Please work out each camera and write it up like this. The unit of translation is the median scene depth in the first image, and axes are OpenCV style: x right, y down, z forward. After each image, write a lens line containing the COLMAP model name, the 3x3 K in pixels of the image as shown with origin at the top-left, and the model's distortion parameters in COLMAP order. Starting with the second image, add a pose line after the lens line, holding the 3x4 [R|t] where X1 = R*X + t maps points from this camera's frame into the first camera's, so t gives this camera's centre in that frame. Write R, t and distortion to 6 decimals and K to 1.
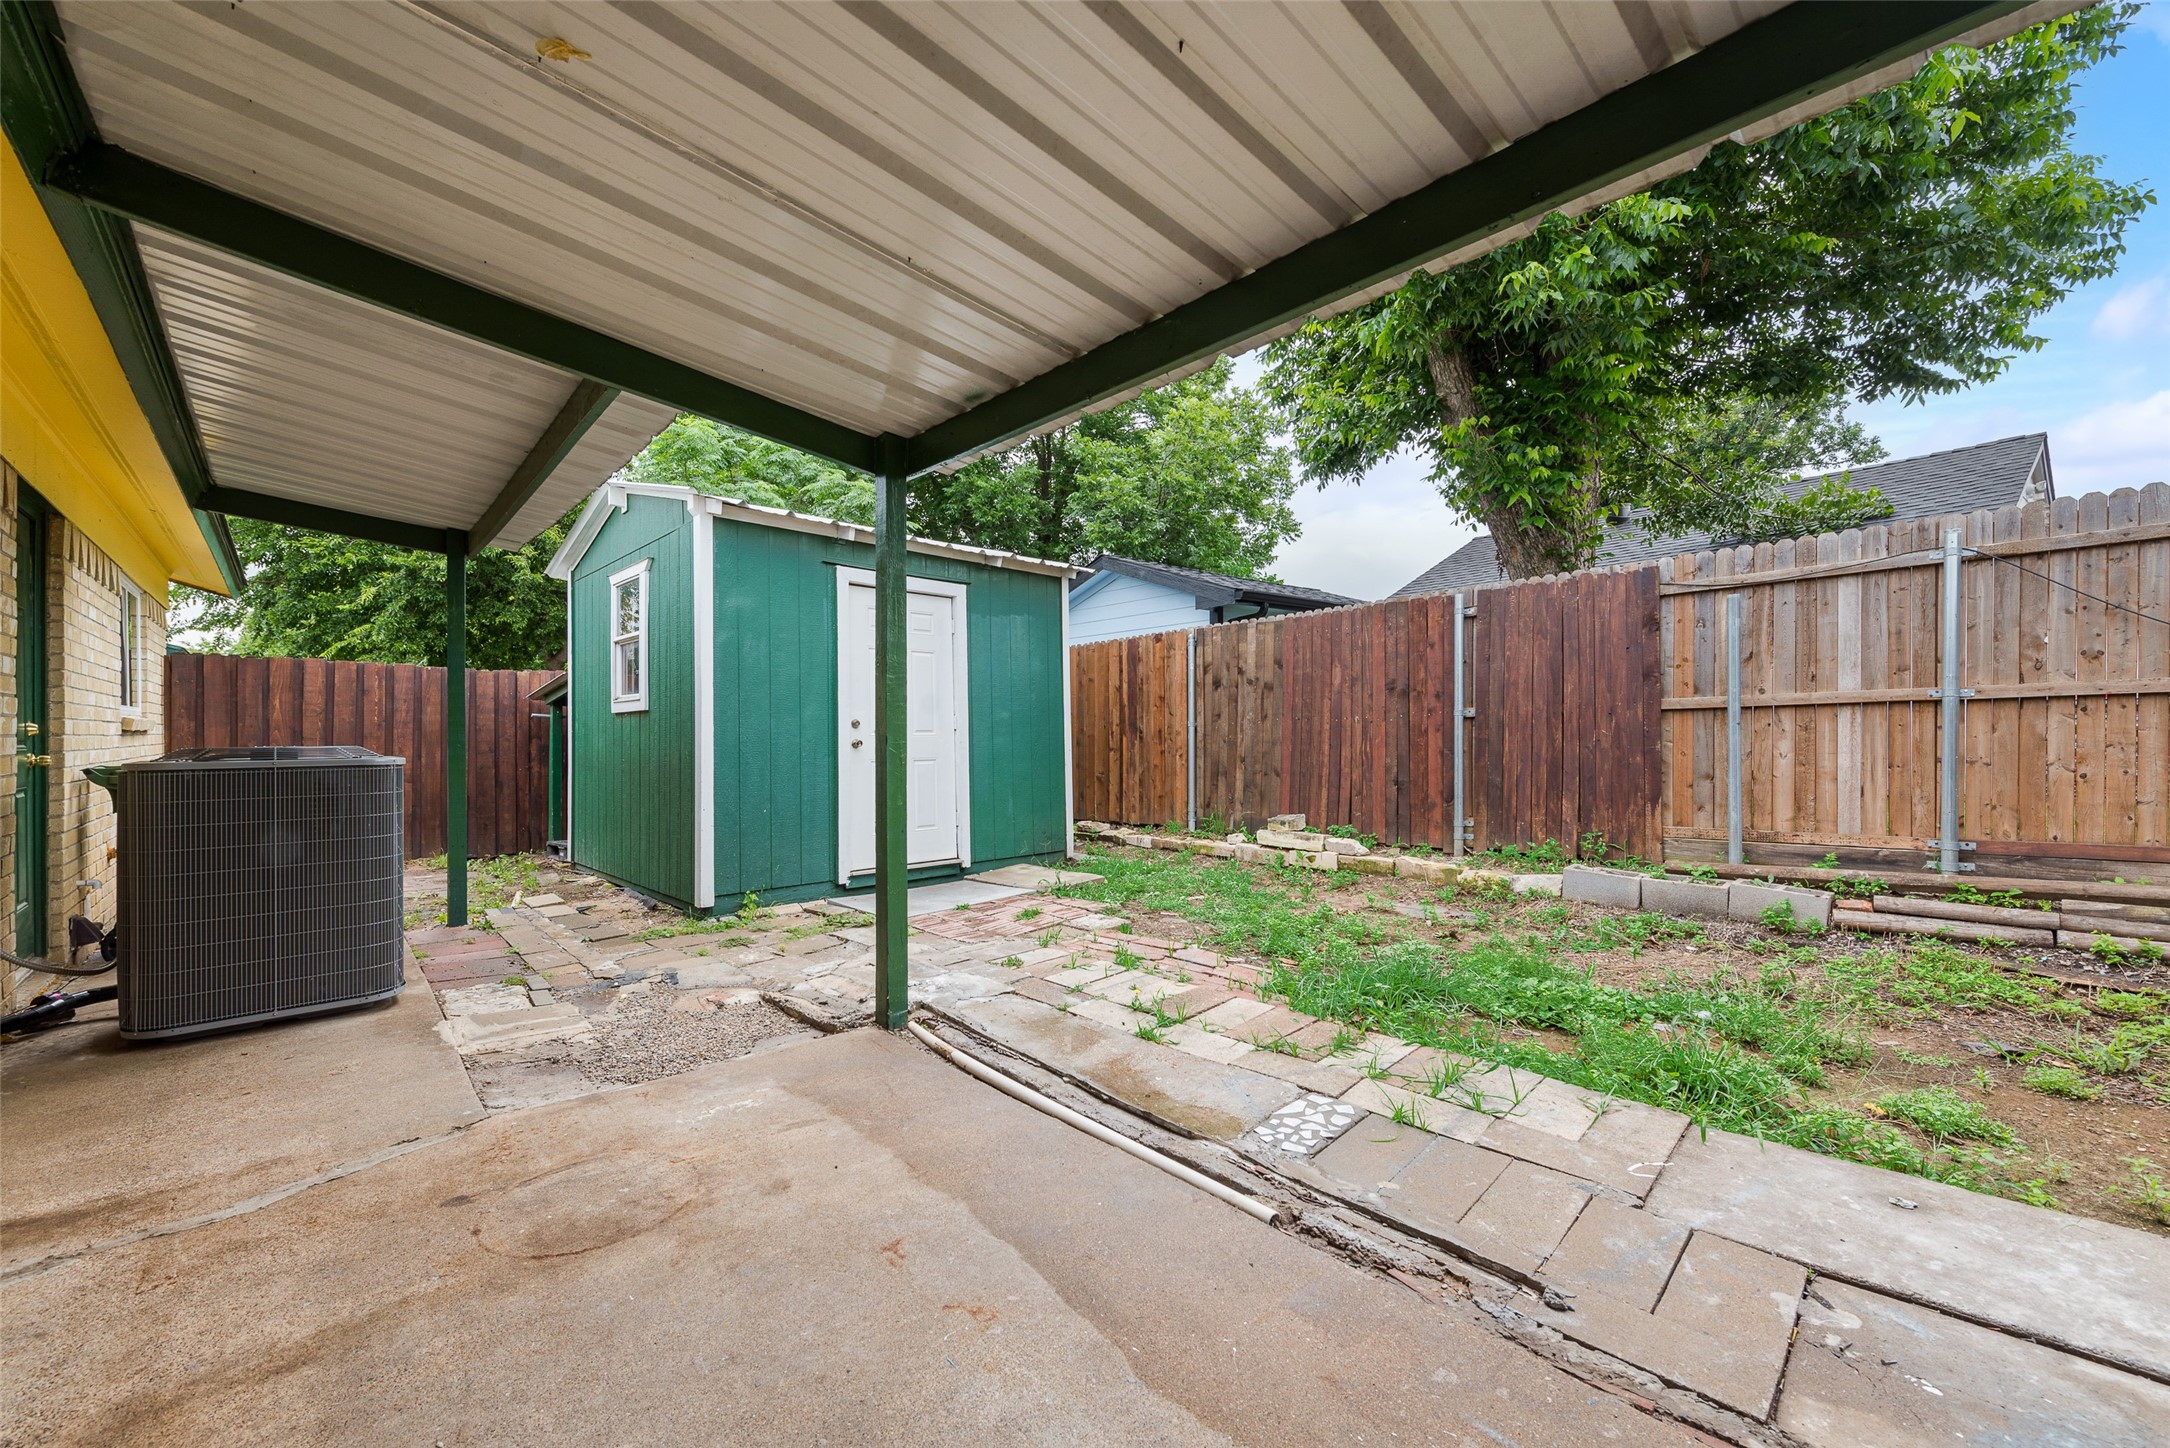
lens RADIAL K [[859.4, 0, 1089.4], [0, 859.4, 726.9], [0, 0, 1]] dist [0.015903, -0.004518]
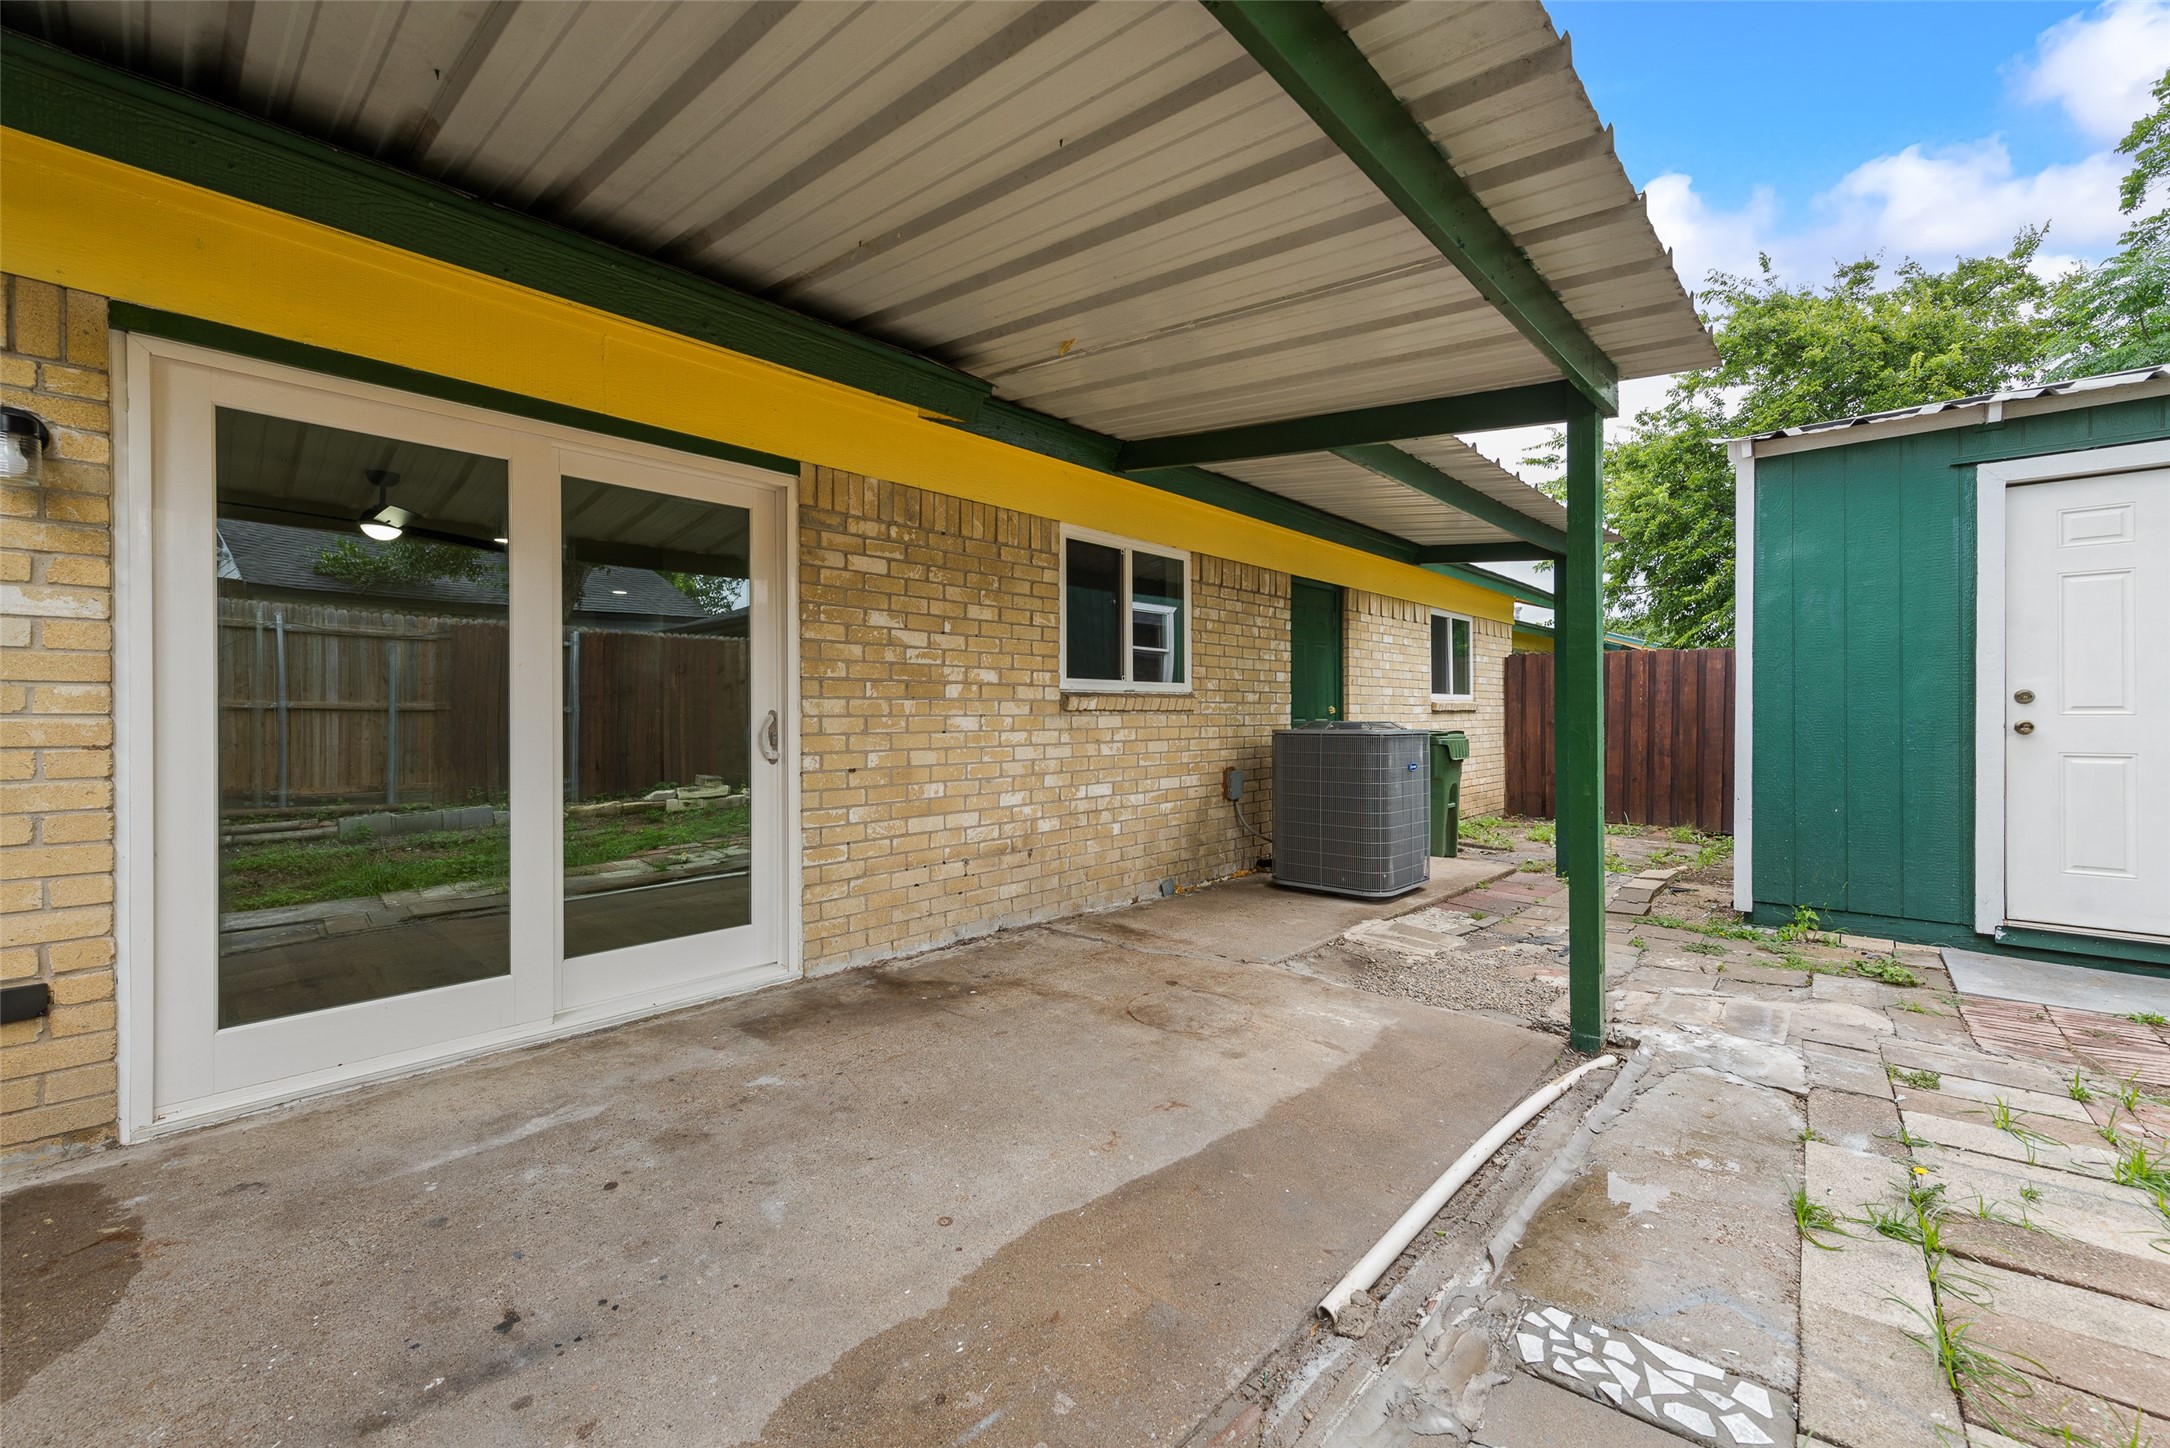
lens RADIAL K [[859.4, 0, 1085.5], [0, 859.4, 720.2], [0, 0, 1]] dist [0.015903, -0.004518]
pose [[0.080317, 0.007692, -0.996740, 0.621987], [0.009750, 0.999916, 0.008502, 0.003168], [0.996722, -0.010401, 0.080235, 0.445974]]
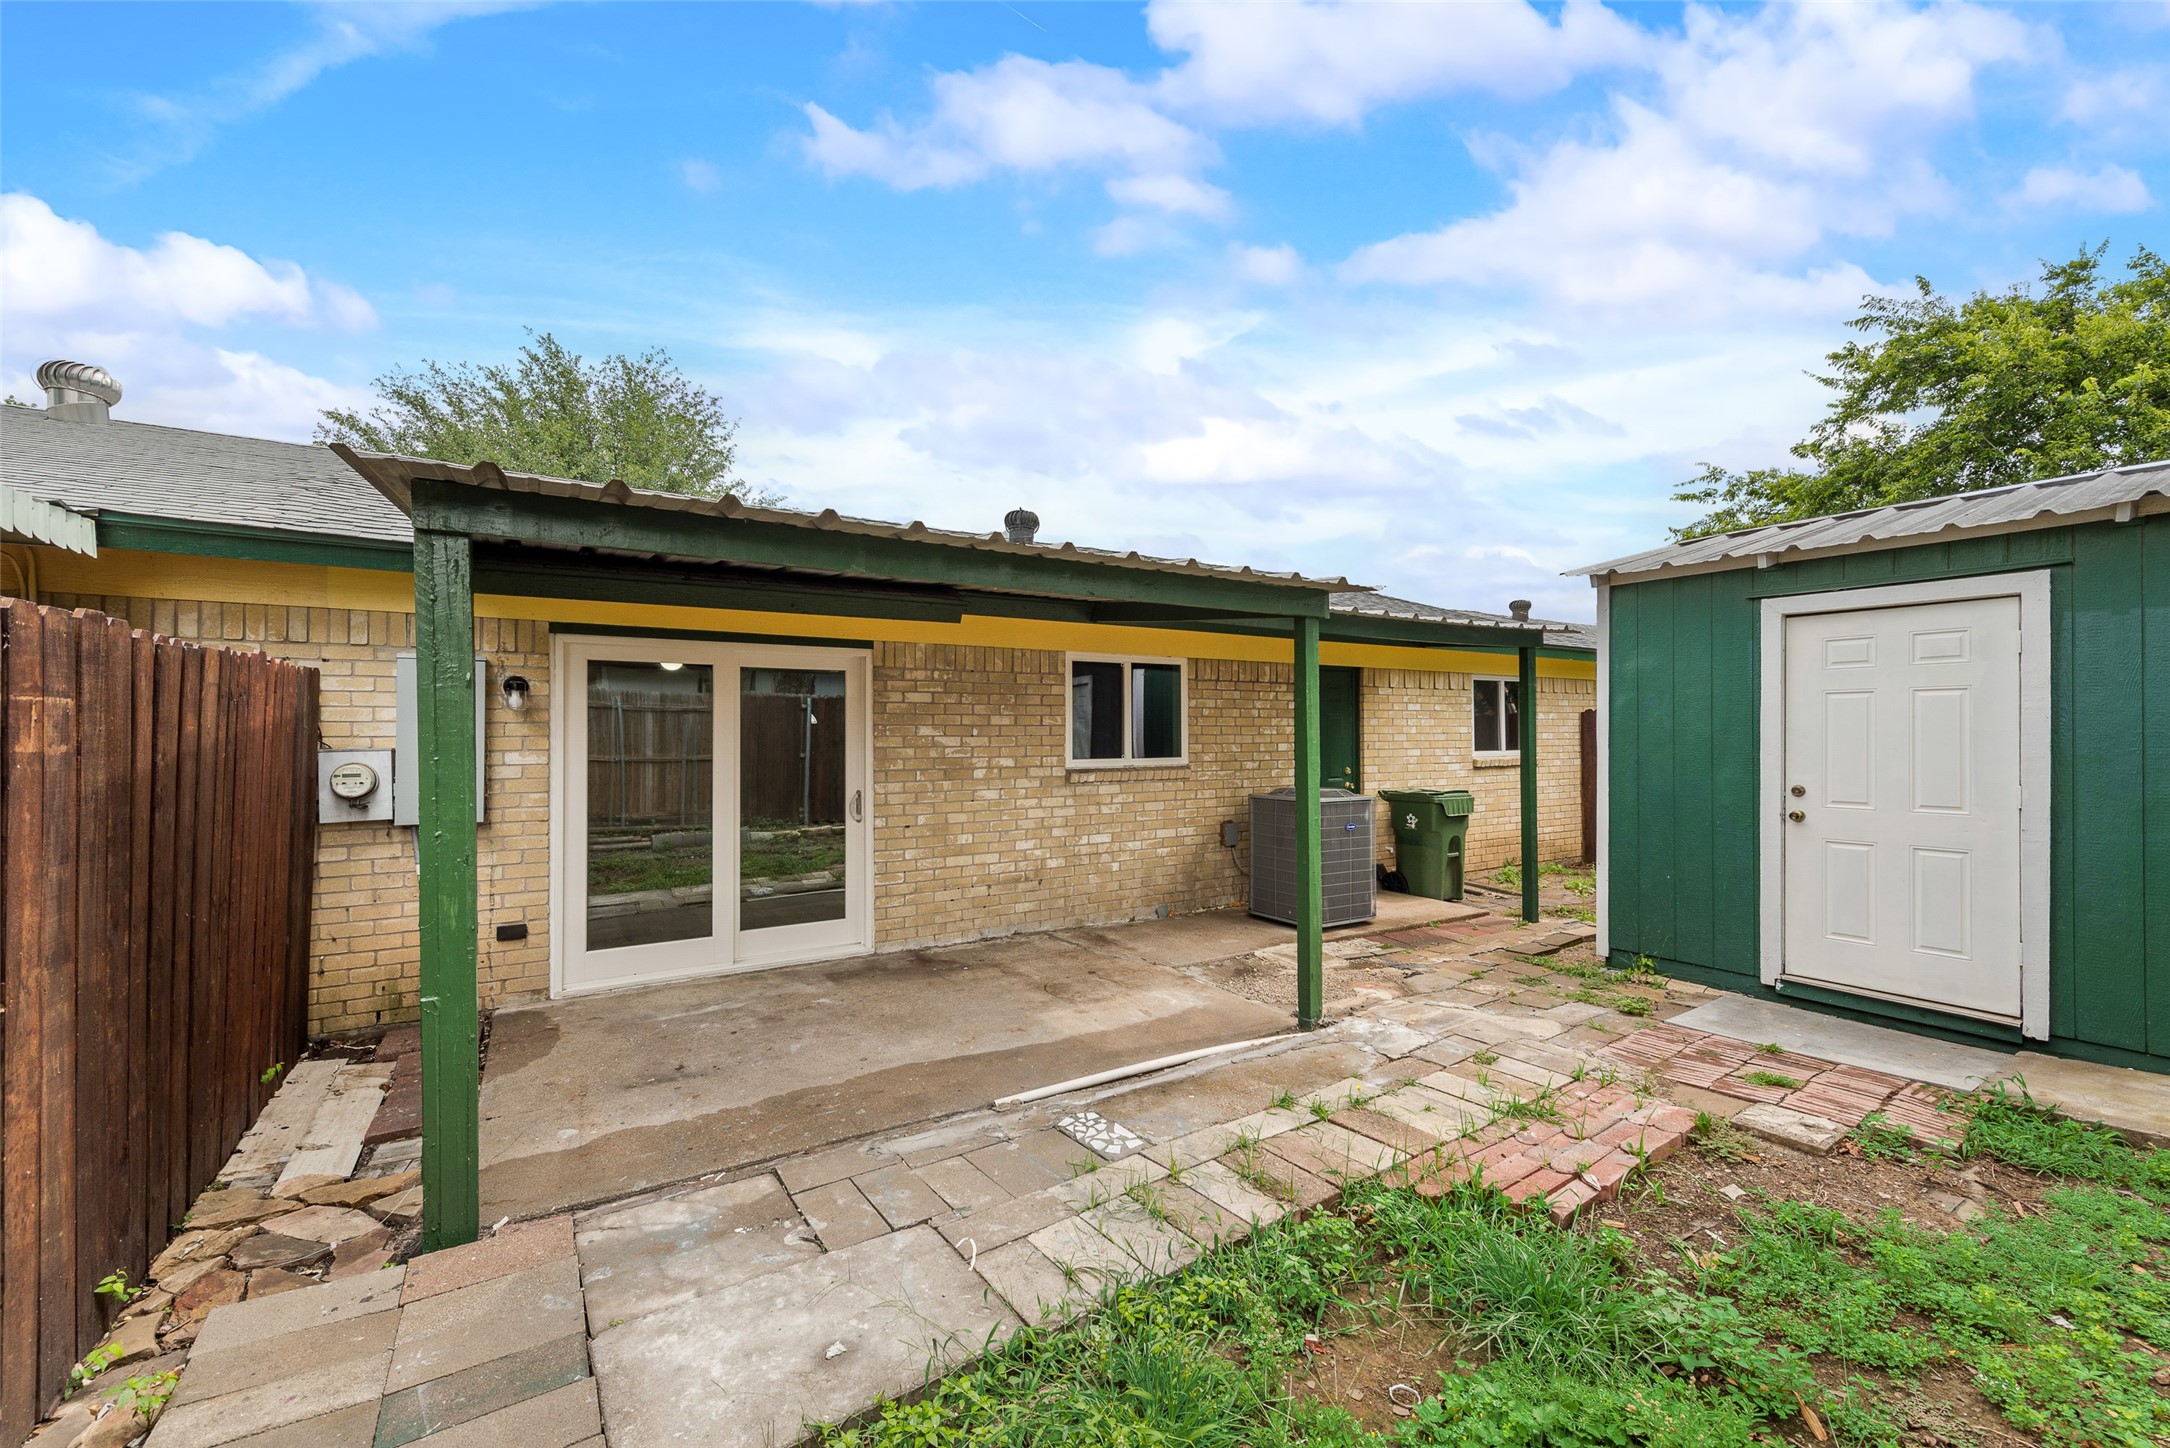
lens RADIAL K [[859.4, 0, 1084.9], [0, 859.4, 730.7], [0, 0, 1]] dist [0.015903, -0.004518]
pose [[-0.182034, -0.000315, -0.983292, 1.199635], [0.010055, 0.999947, -0.002182, -0.121442], [0.983241, -0.010284, -0.182022, 0.941727]]
